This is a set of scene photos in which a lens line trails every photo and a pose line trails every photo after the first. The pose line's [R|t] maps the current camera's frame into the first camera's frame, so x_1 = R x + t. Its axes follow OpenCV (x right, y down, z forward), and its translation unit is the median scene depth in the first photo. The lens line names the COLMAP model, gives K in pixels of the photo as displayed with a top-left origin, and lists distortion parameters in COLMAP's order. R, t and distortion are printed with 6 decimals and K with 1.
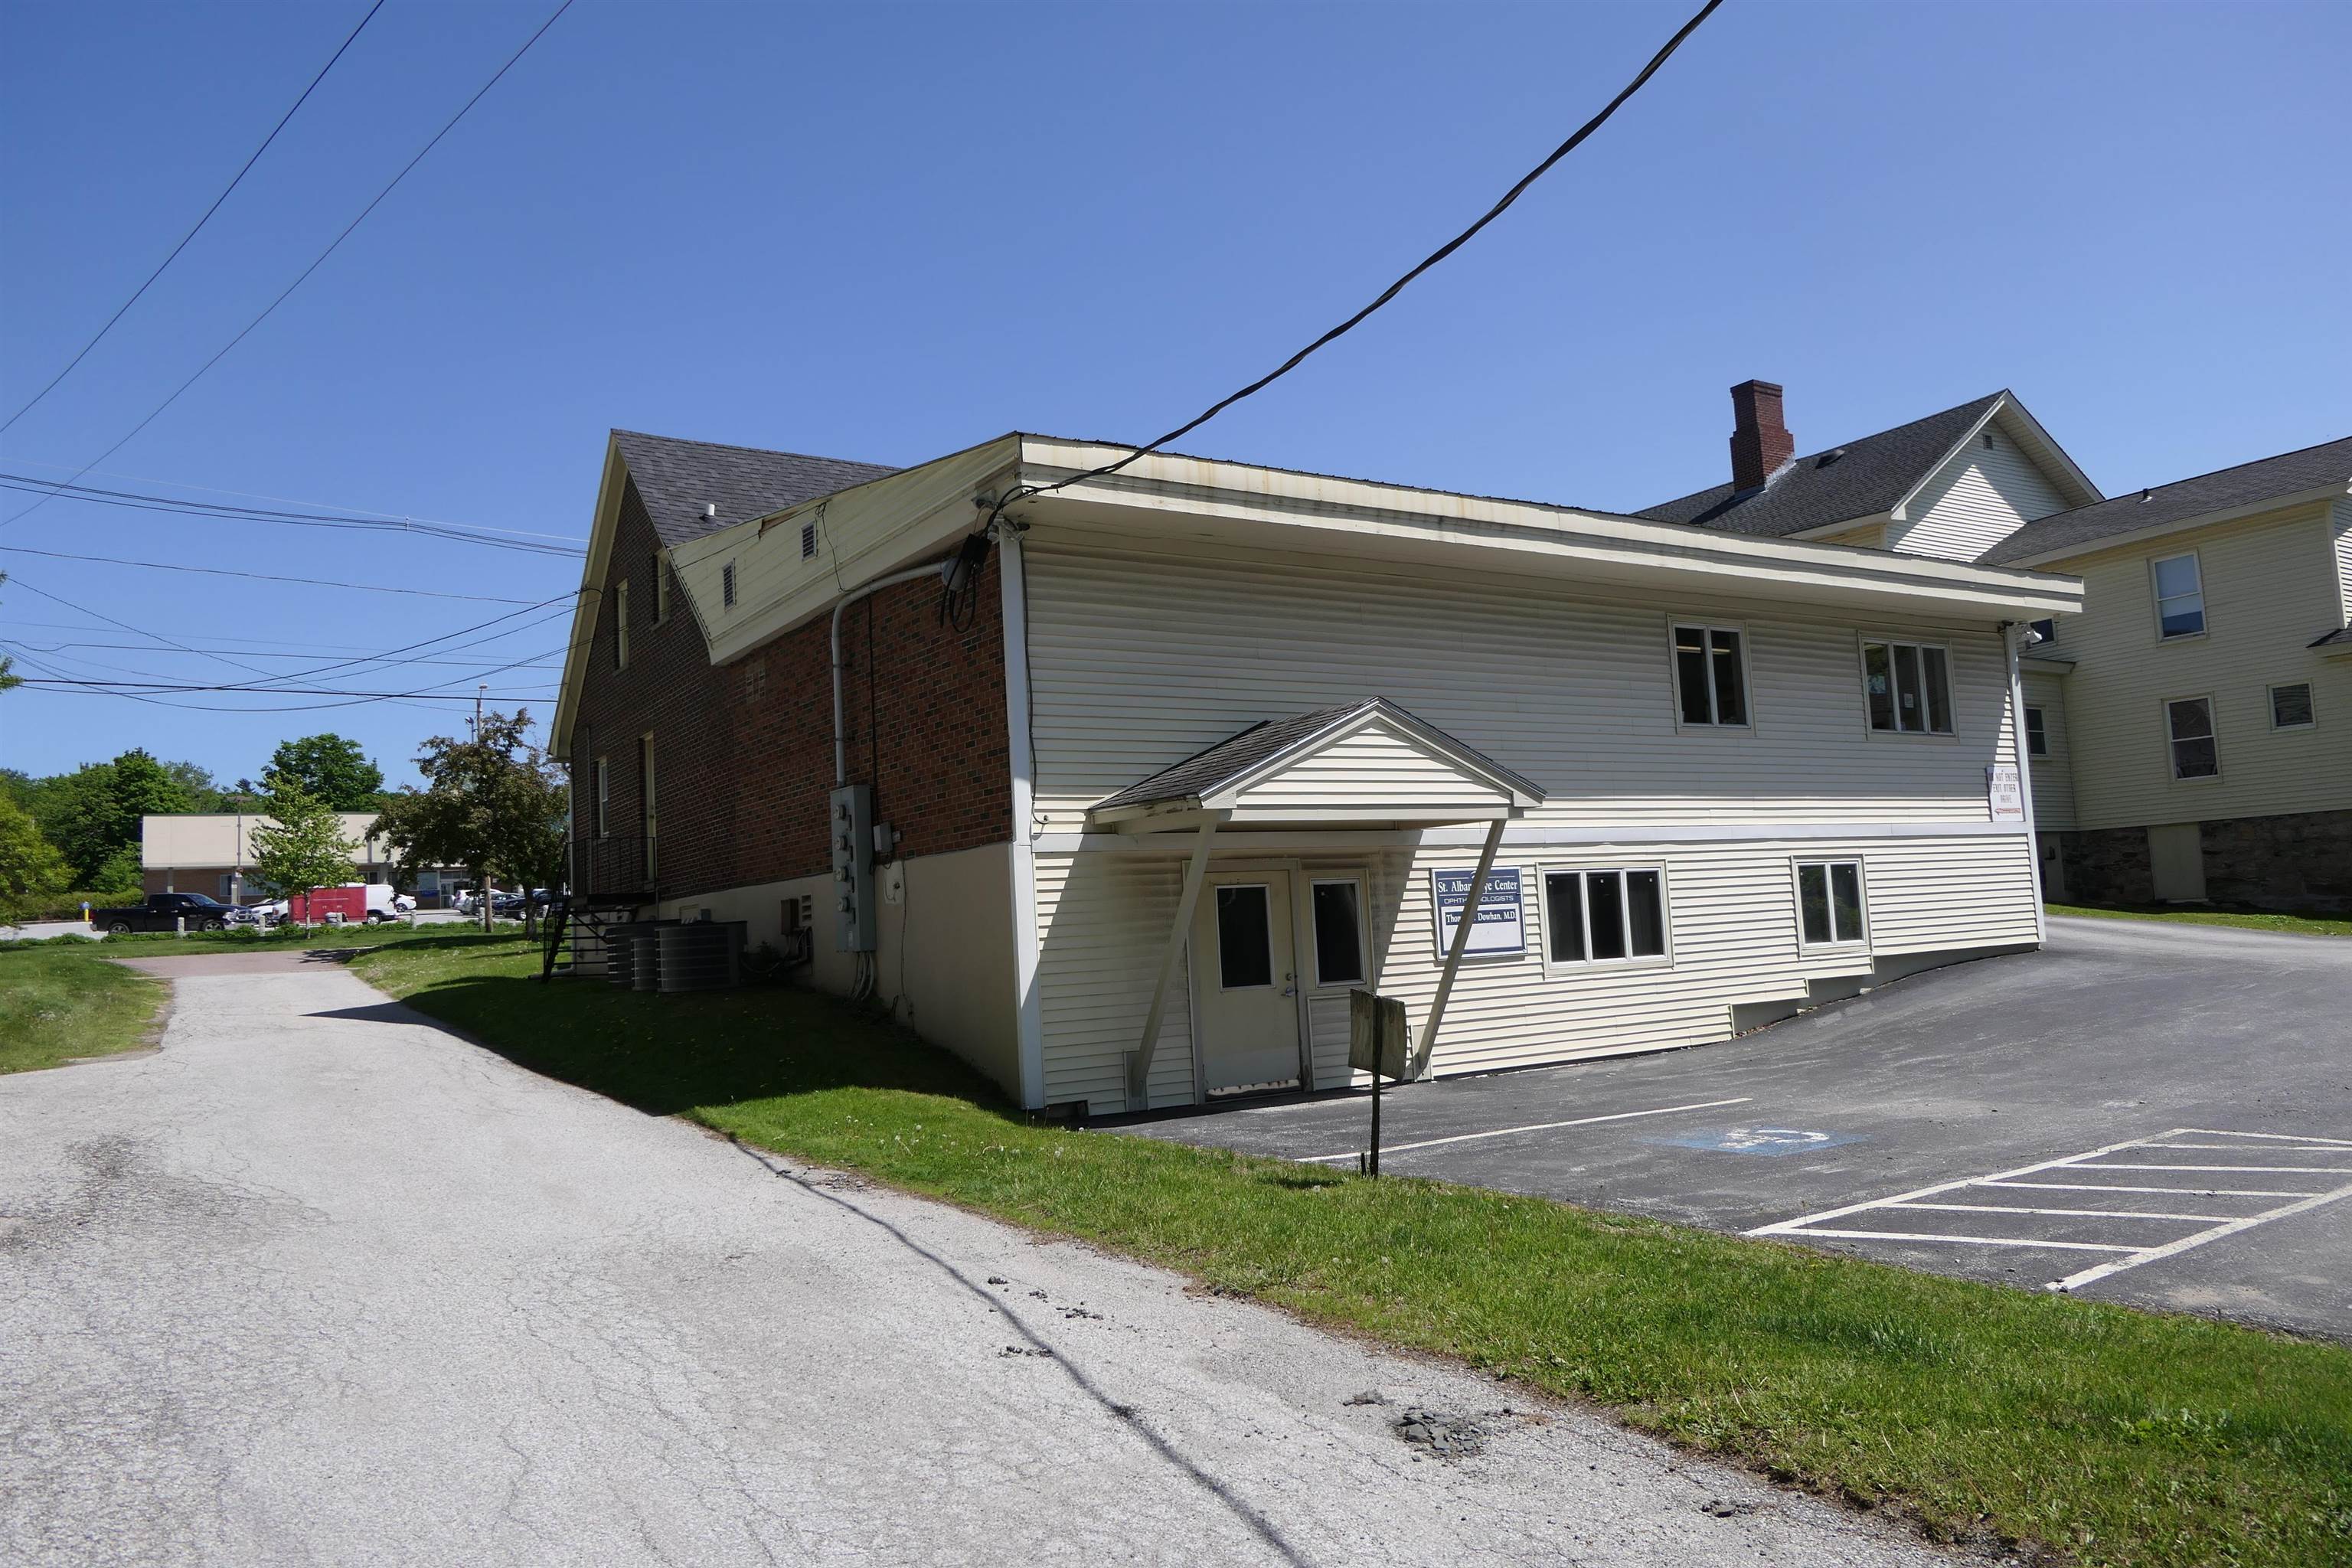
lens RADIAL K [[1625.7, 0, 1176.0], [0, 1625.7, 784.0], [0, 0, 1]] dist [-0.004532, -0.005379]
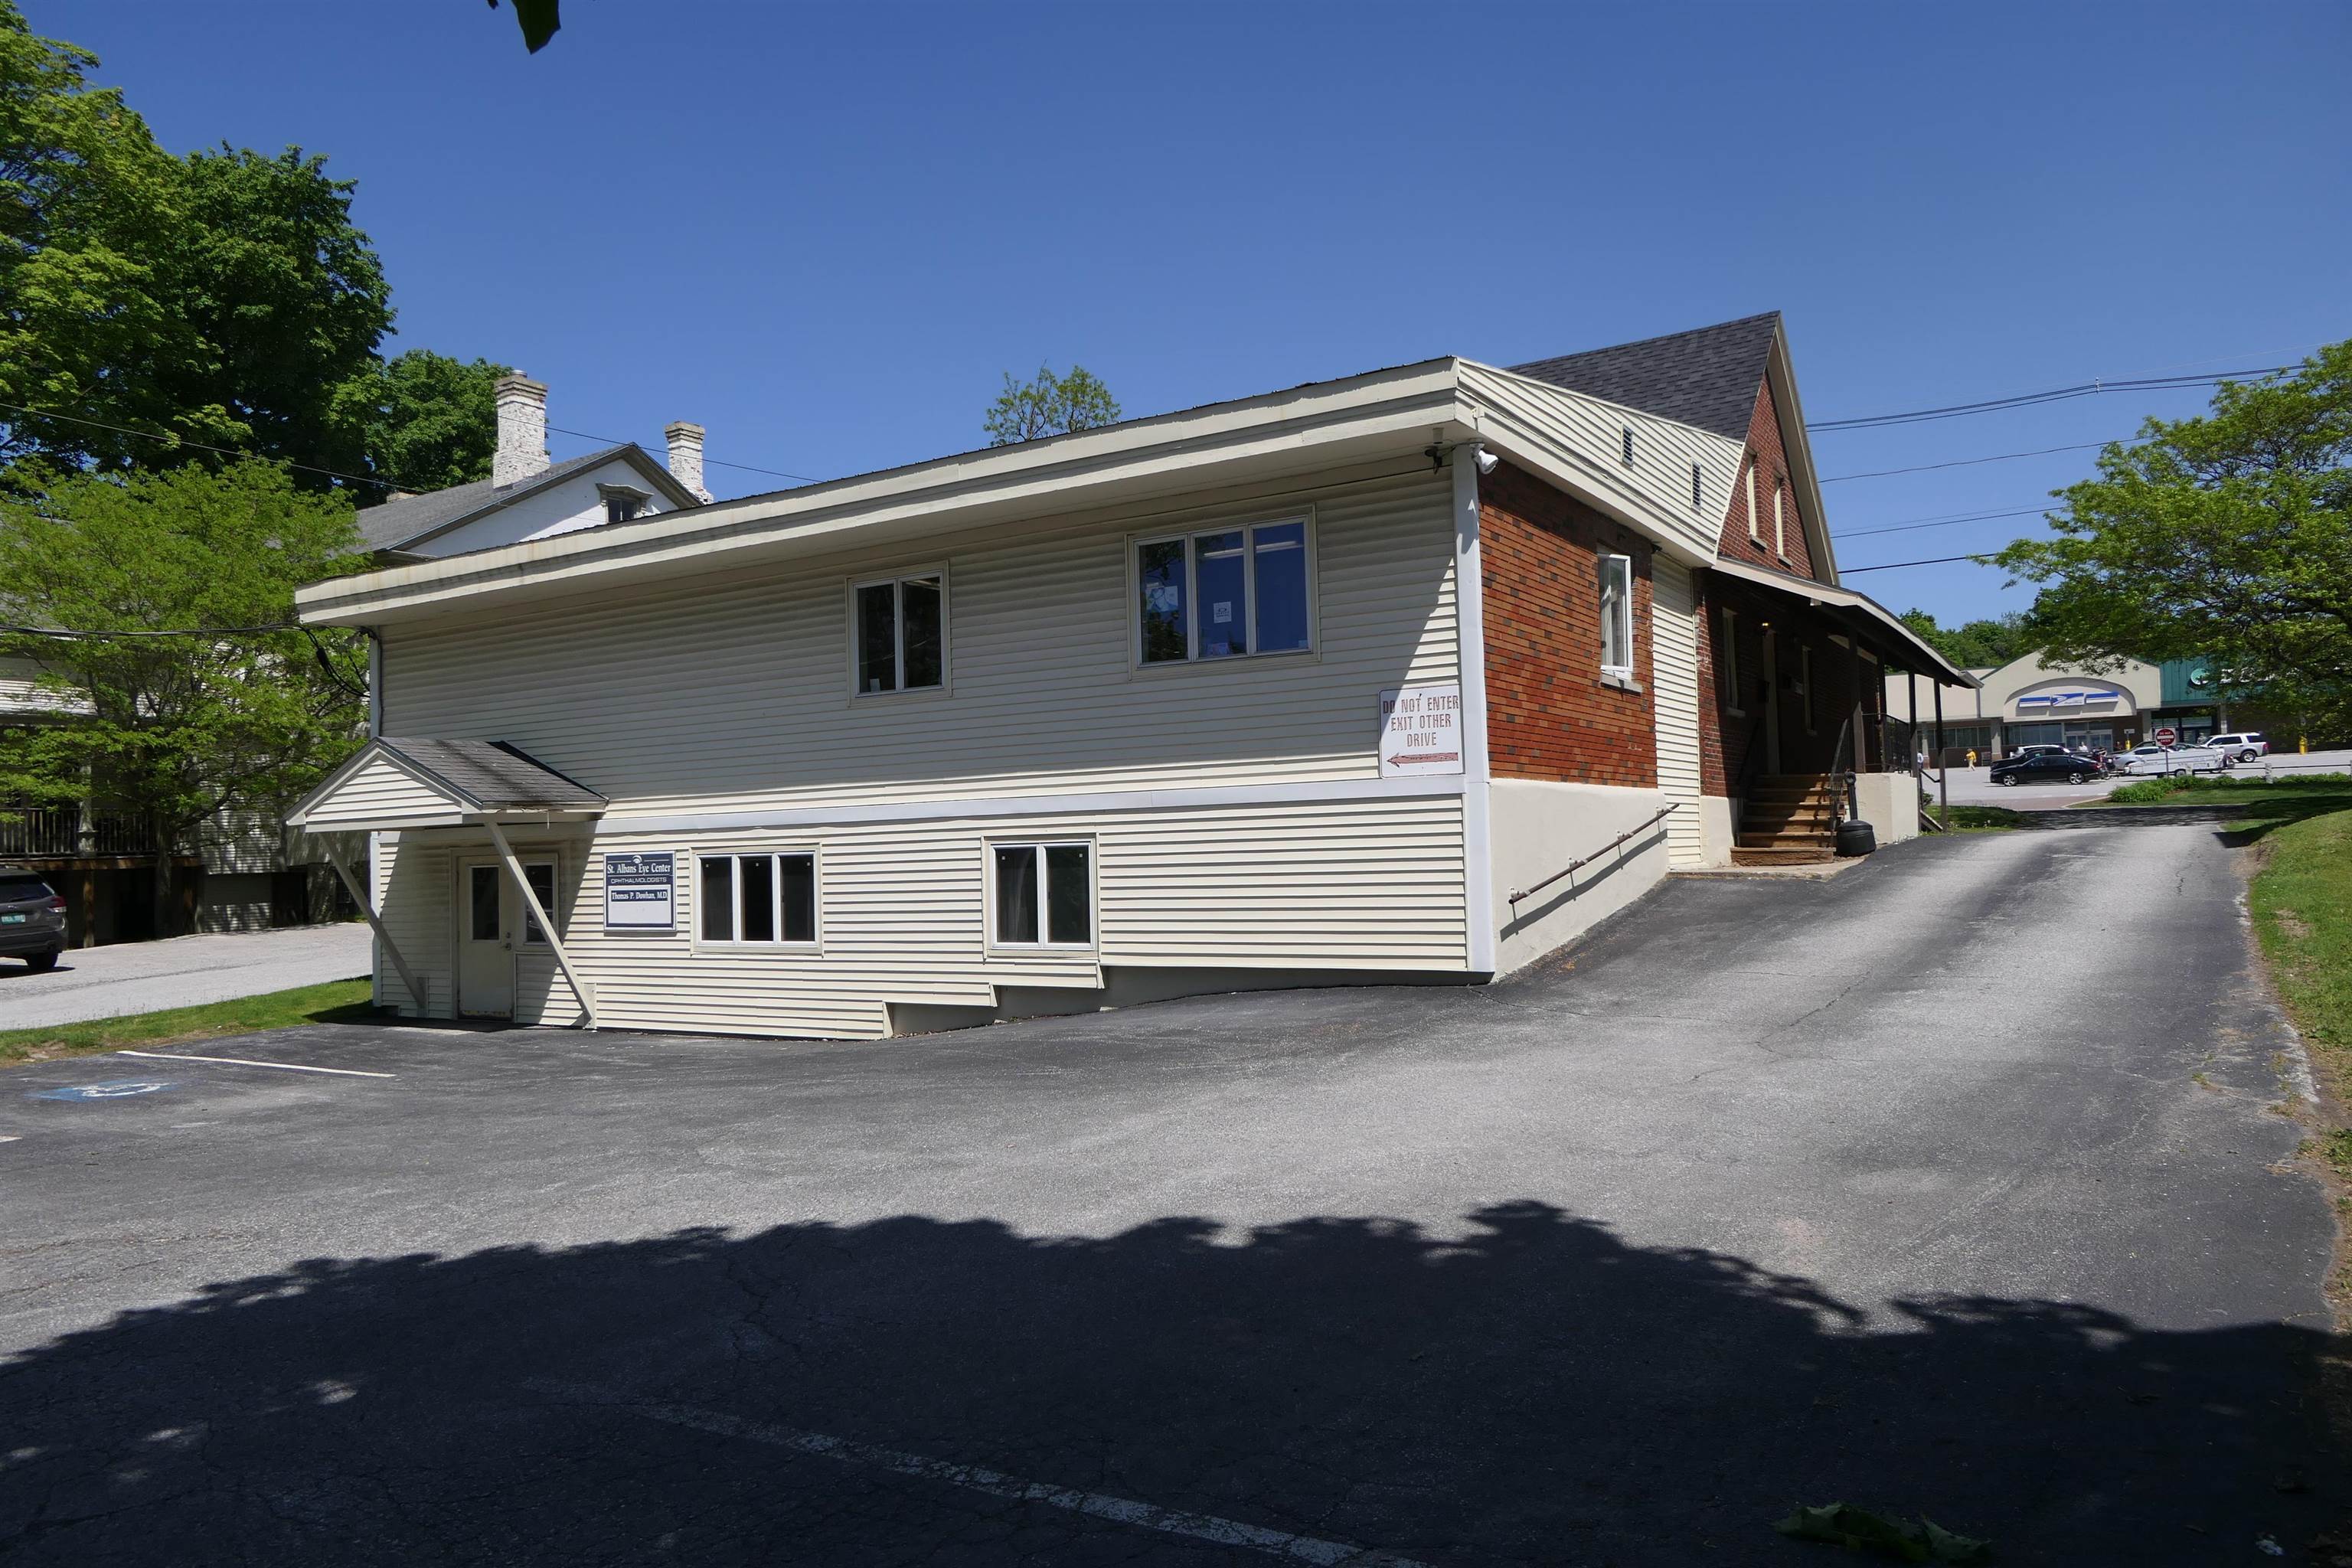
lens RADIAL K [[1625.7, 0, 1176.0], [0, 1625.7, 784.0], [0, 0, 1]] dist [-0.004532, -0.005379]
pose [[0.438373, 0.002665, -0.898789, 1.275190], [0.089567, 0.994888, 0.046635, -0.014181], [0.894319, -0.100945, 0.435894, 0.787785]]
